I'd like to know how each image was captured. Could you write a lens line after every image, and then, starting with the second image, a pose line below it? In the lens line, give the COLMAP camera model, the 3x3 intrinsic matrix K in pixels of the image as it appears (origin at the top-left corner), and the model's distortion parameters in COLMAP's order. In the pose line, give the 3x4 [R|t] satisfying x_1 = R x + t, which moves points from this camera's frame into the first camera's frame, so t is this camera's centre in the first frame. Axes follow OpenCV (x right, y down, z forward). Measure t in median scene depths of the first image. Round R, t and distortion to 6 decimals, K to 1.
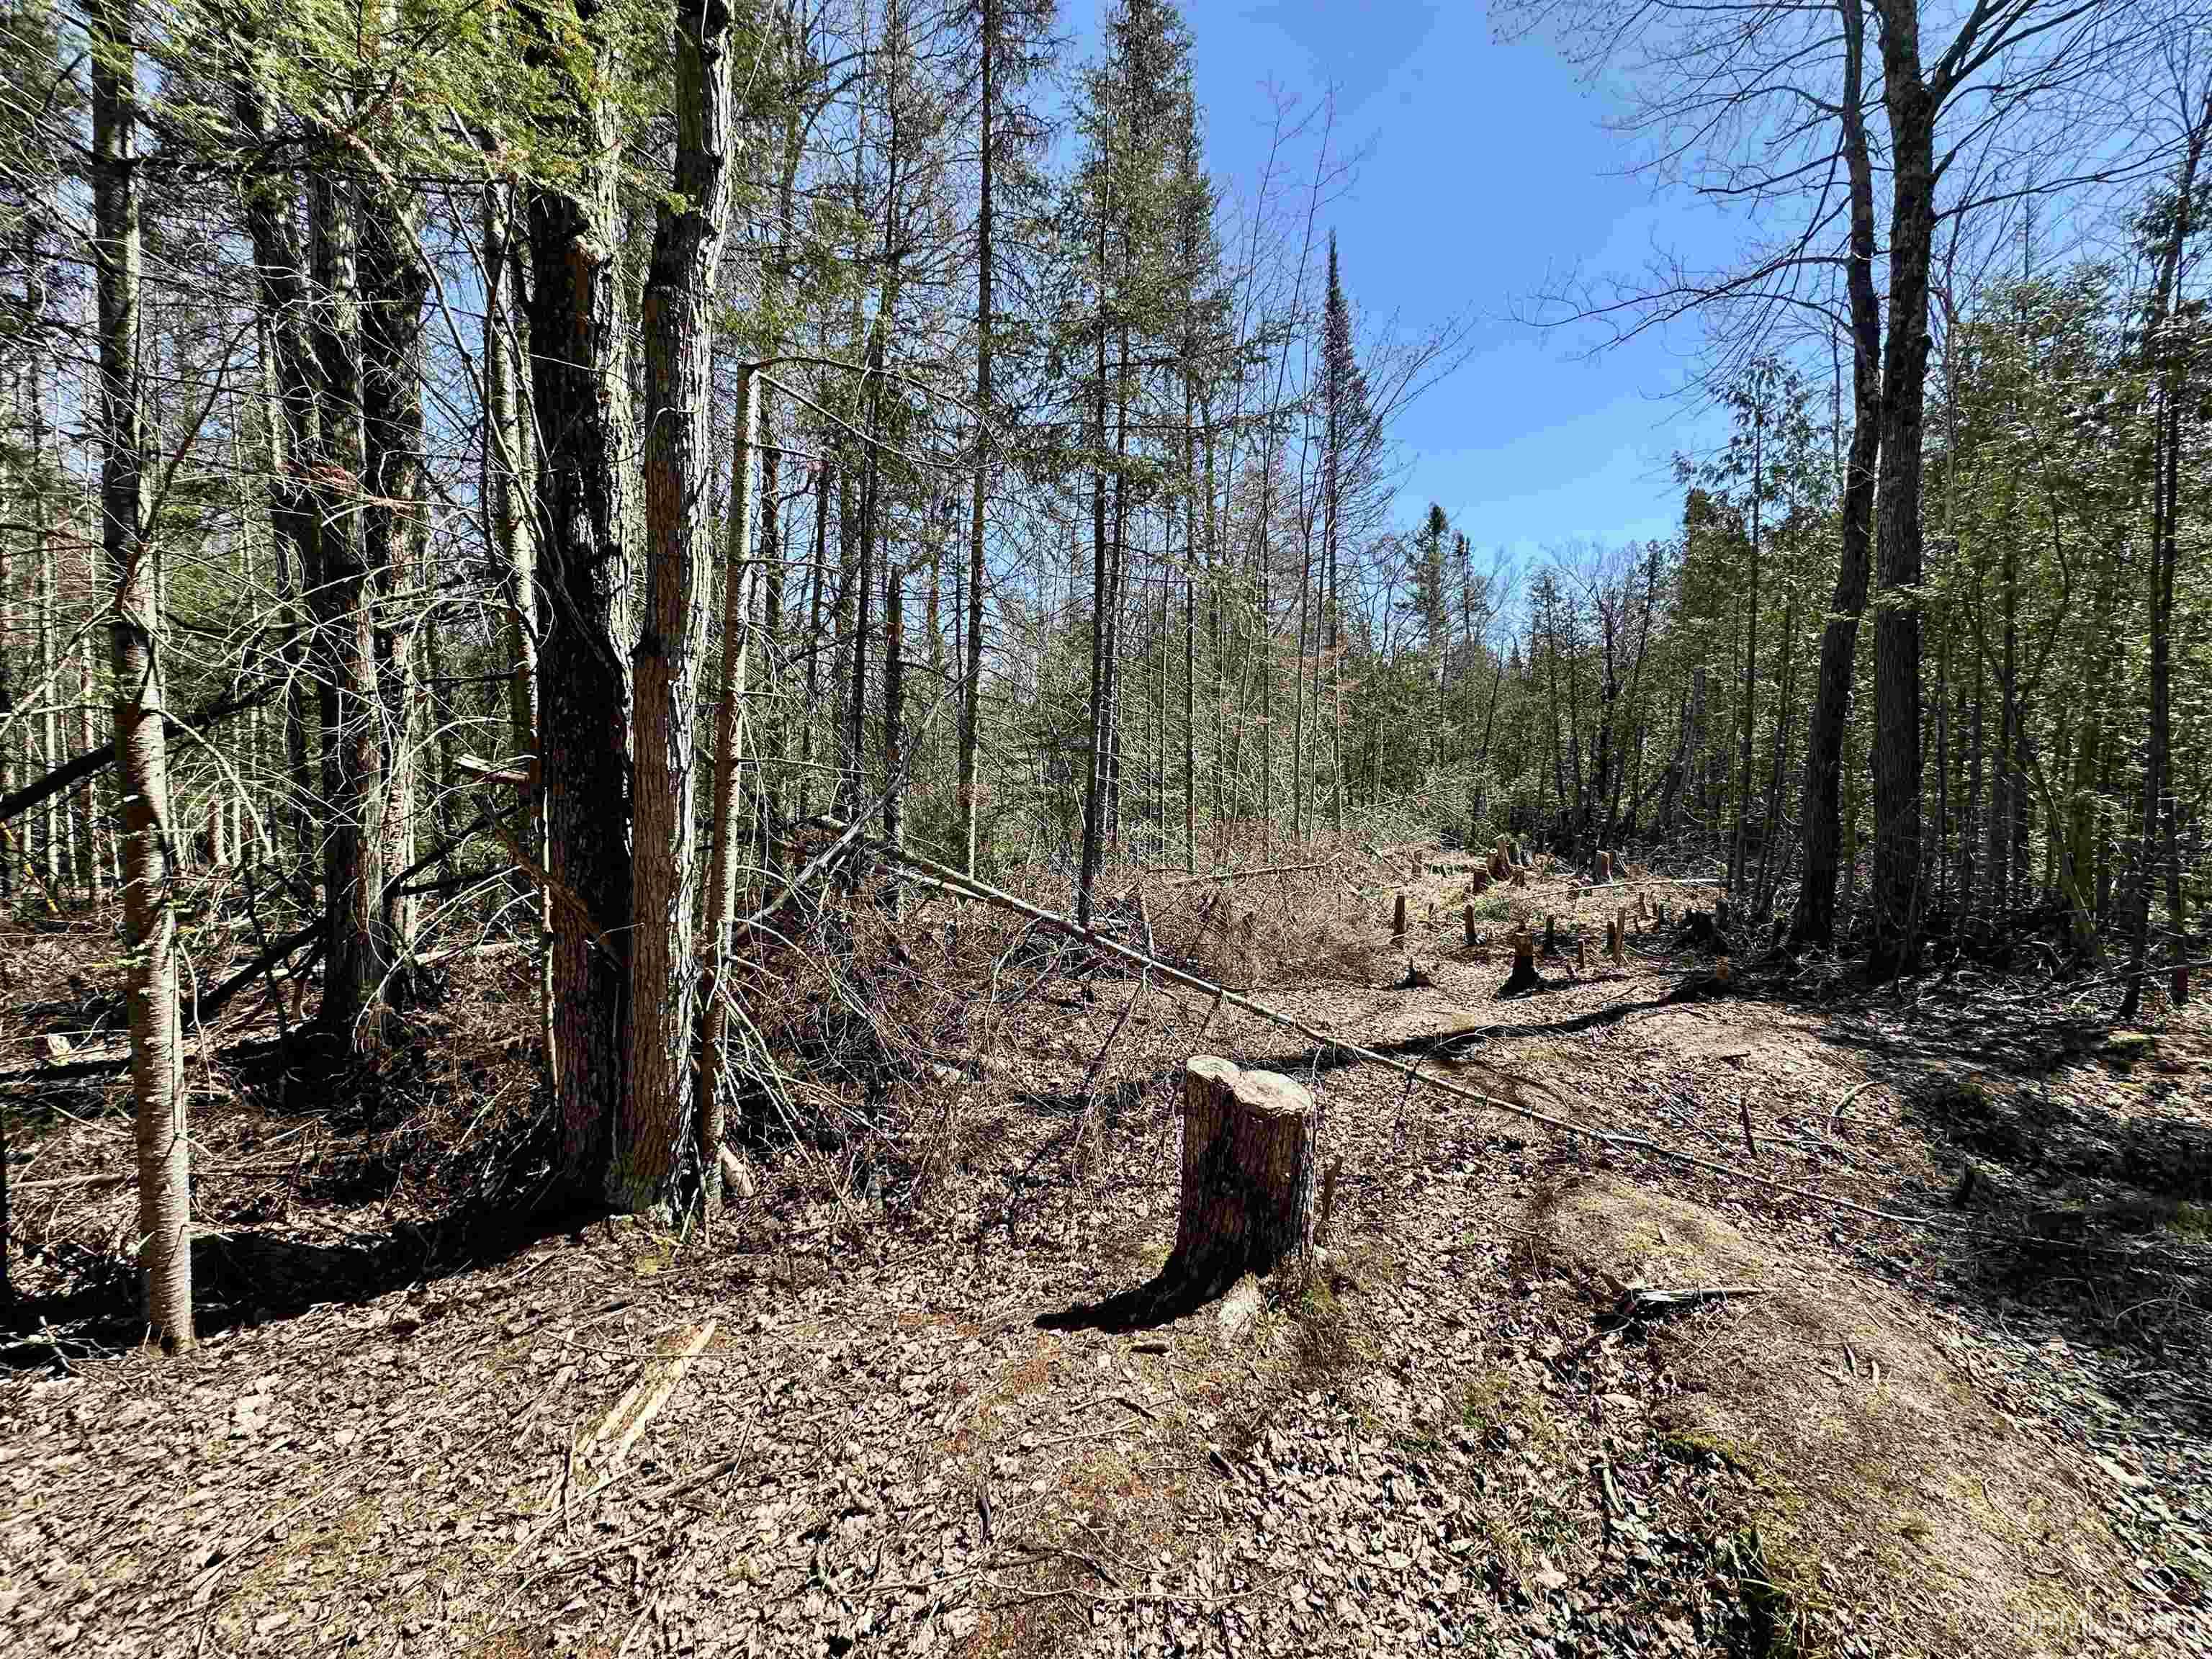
lens RADIAL K [[882.9, 0, 1103.7], [0, 882.9, 827.9], [0, 0, 1]] dist [-0.000030, 0.000536]
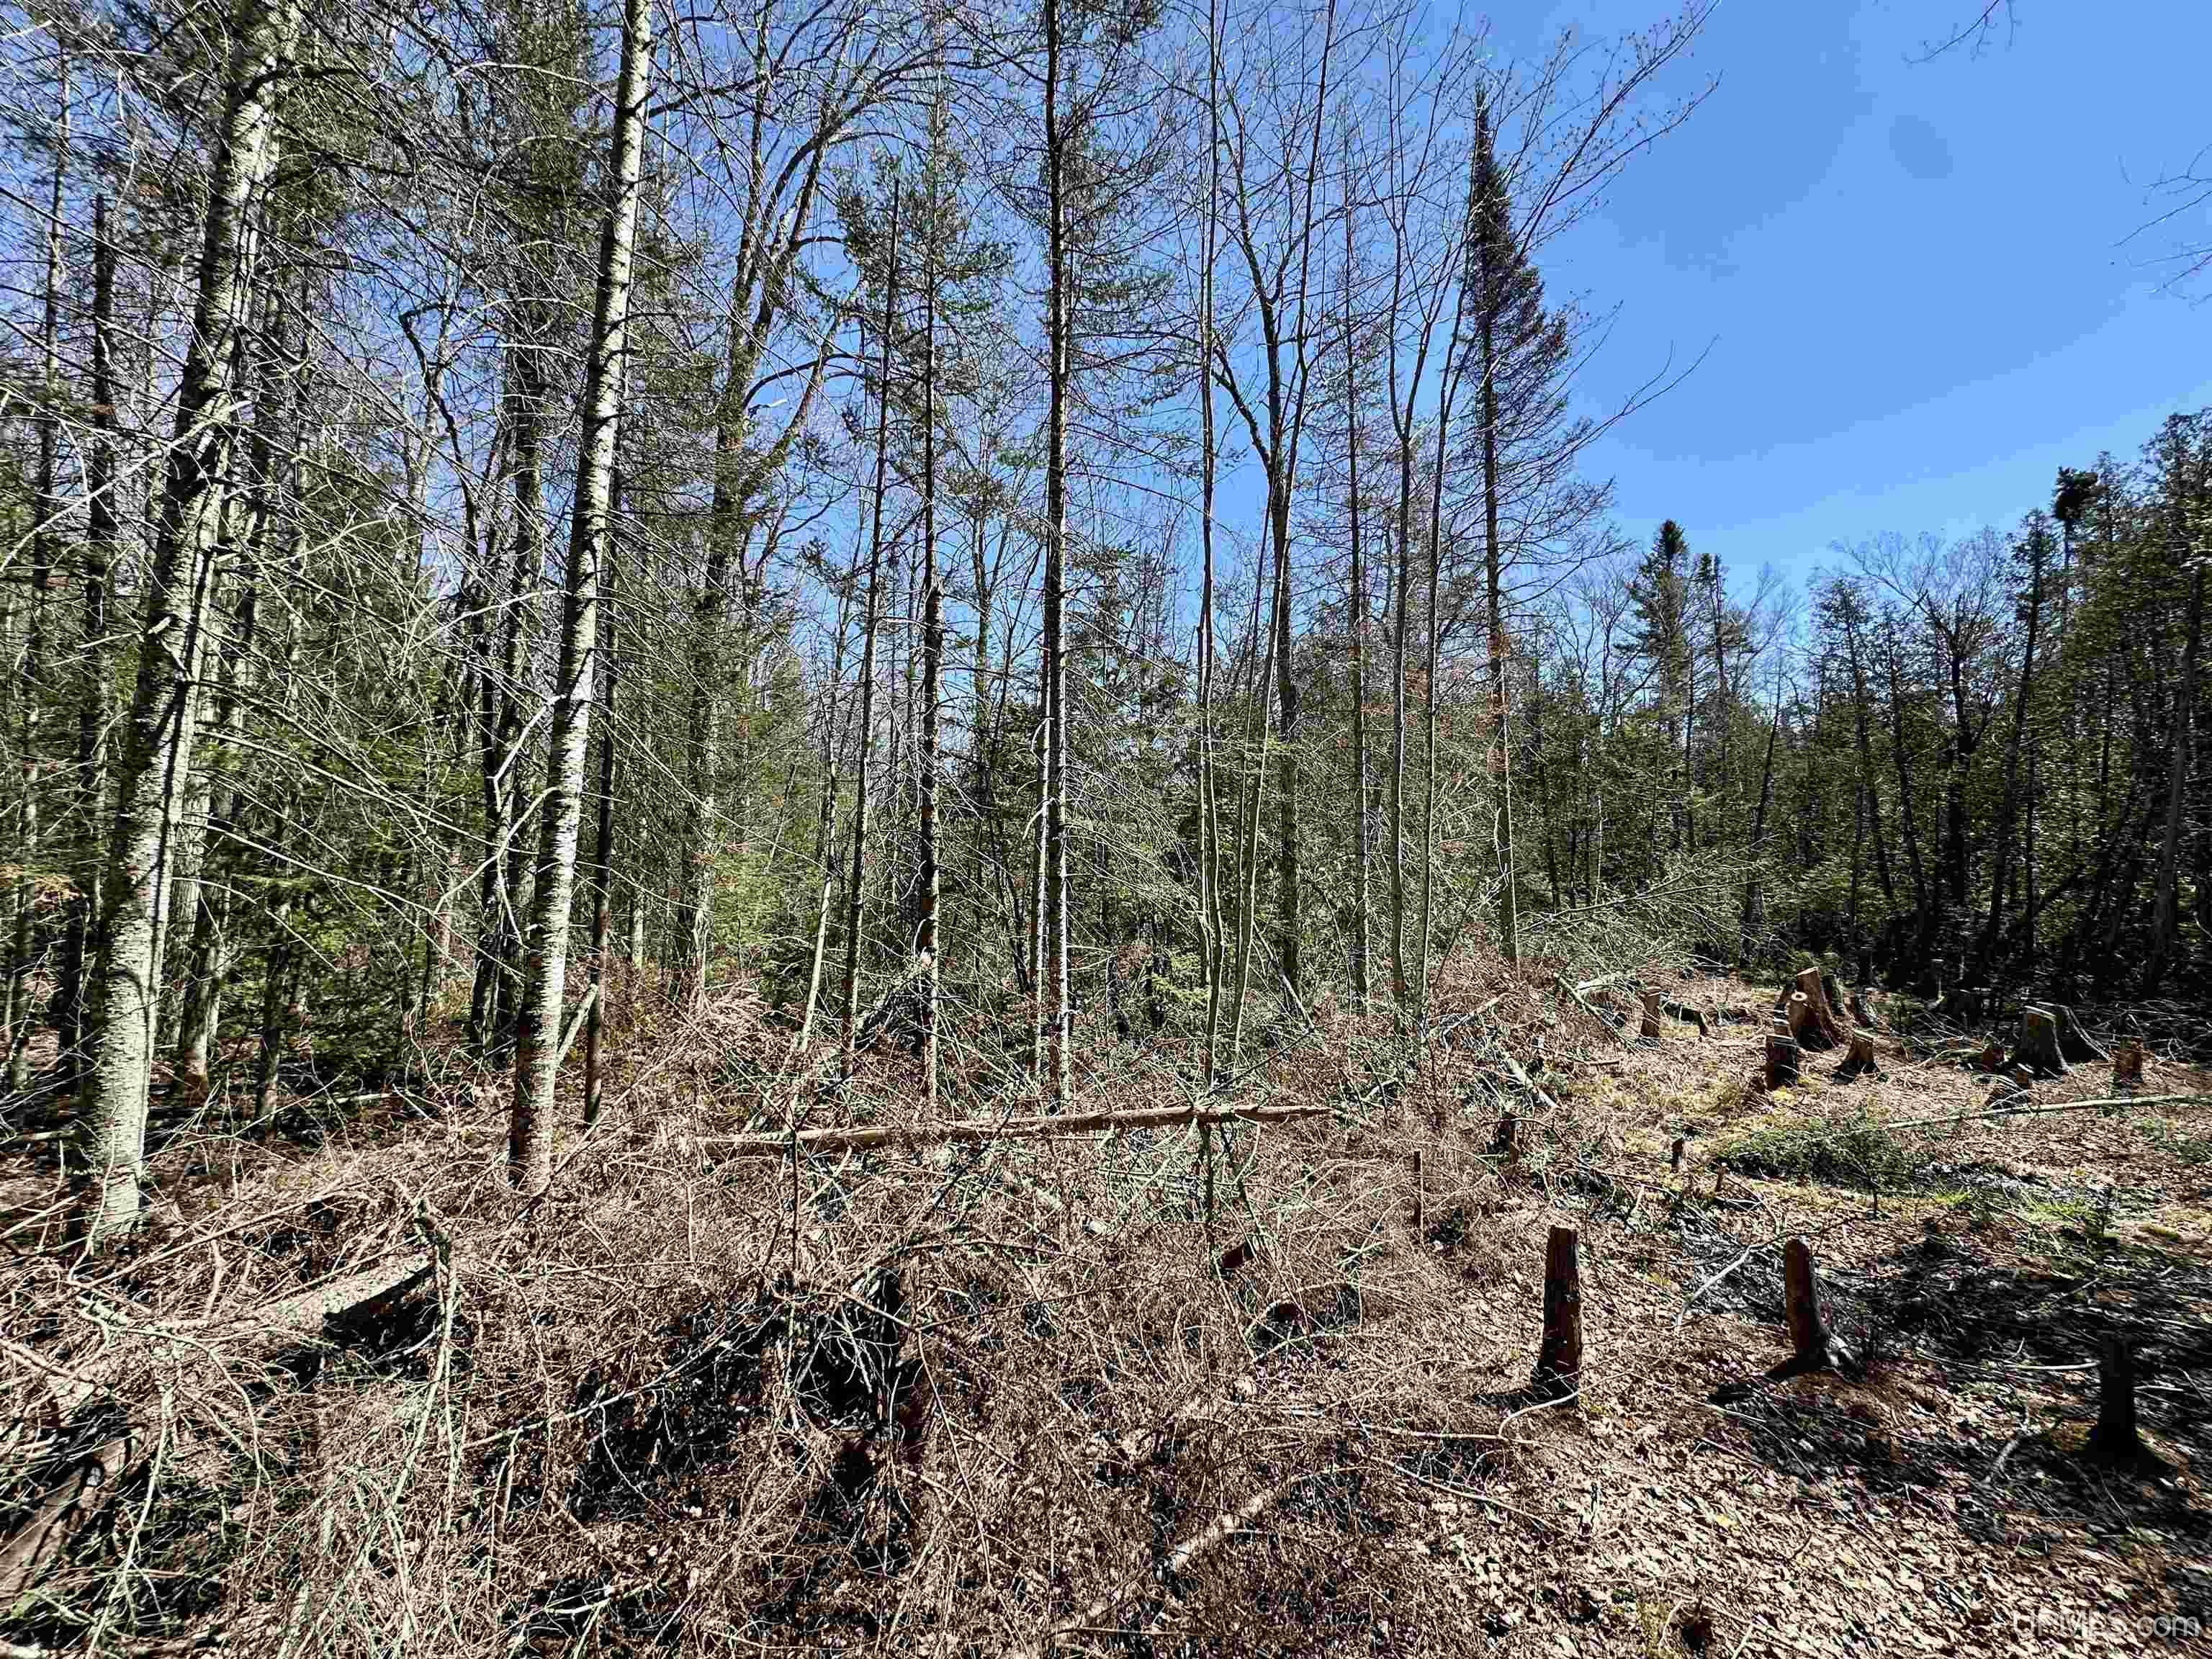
lens RADIAL K [[882.9, 0, 1100.7], [0, 882.9, 830.4], [0, 0, 1]] dist [-0.000030, 0.000536]
pose [[0.974784, -0.002926, -0.223132, 0.318714], [-0.018590, 0.995373, -0.094266, -0.046693], [0.222376, 0.096037, 0.970220, 0.825845]]
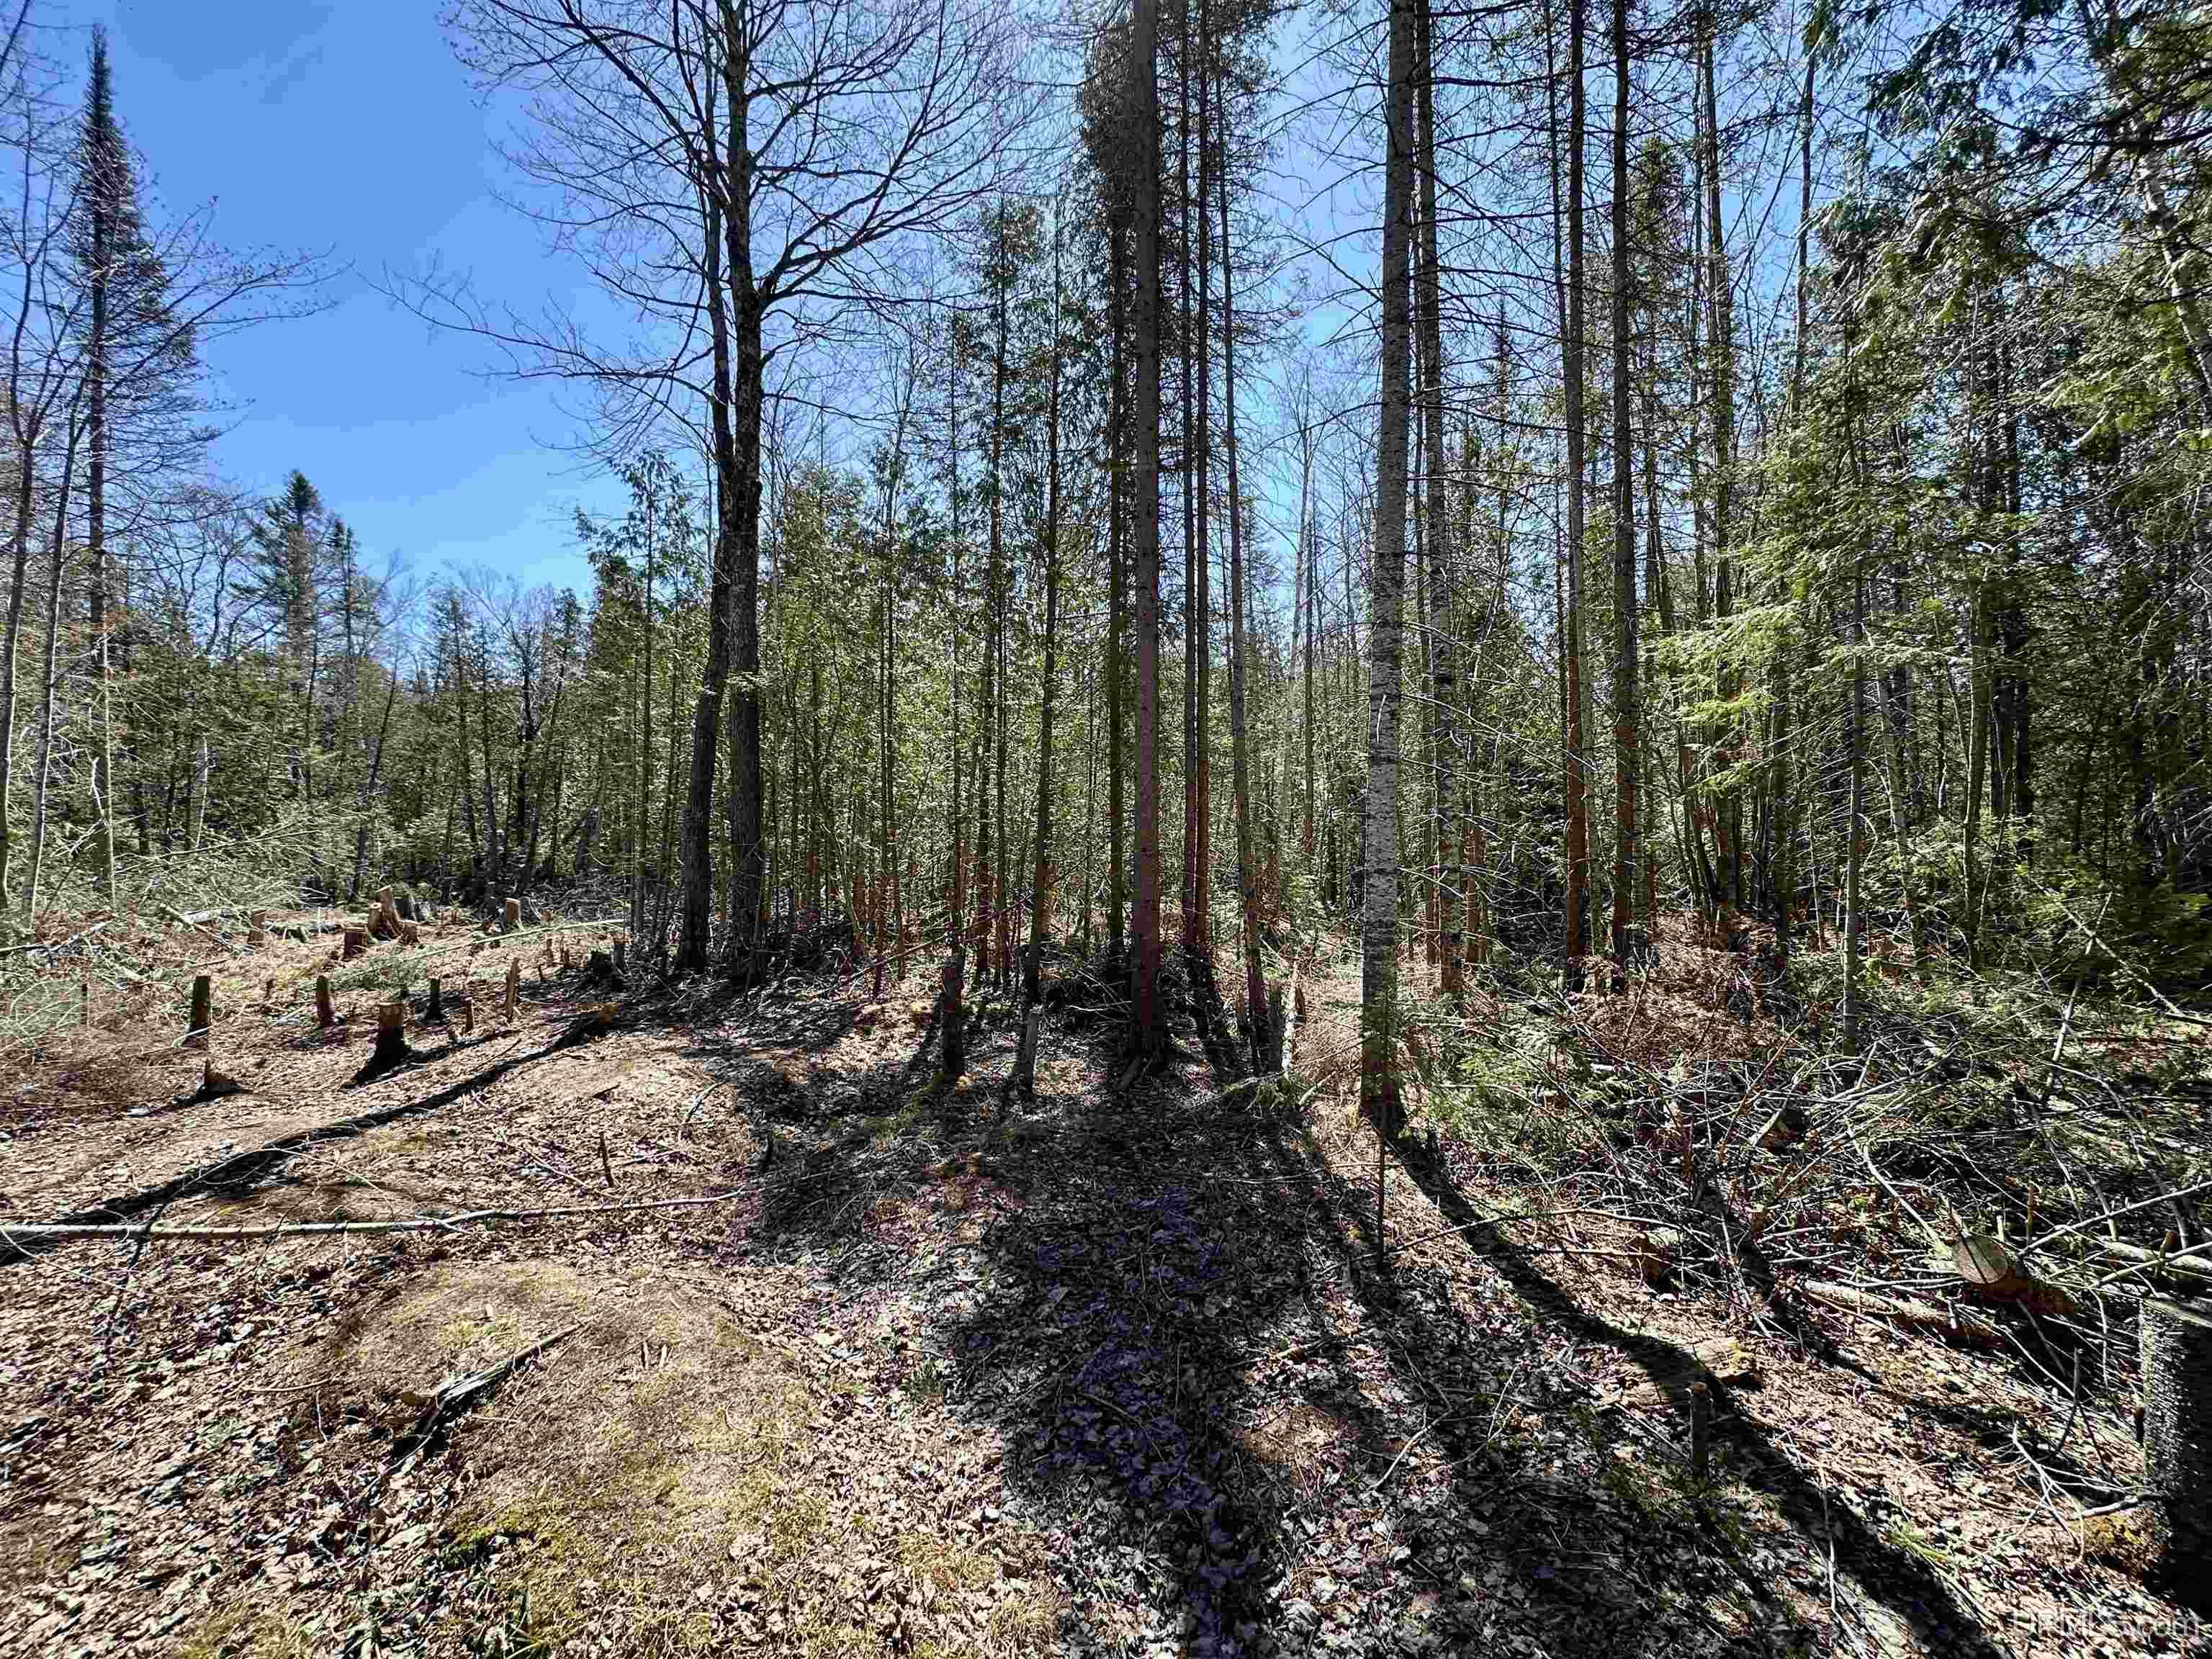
lens RADIAL K [[882.9, 0, 1108.2], [0, 882.9, 830.1], [0, 0, 1]] dist [-0.000030, 0.000536]
pose [[0.459706, 0.012898, 0.887977, 0.037690], [0.029022, 0.999142, -0.029537, -0.001383], [-0.887597, 0.039349, 0.458938, -0.014226]]
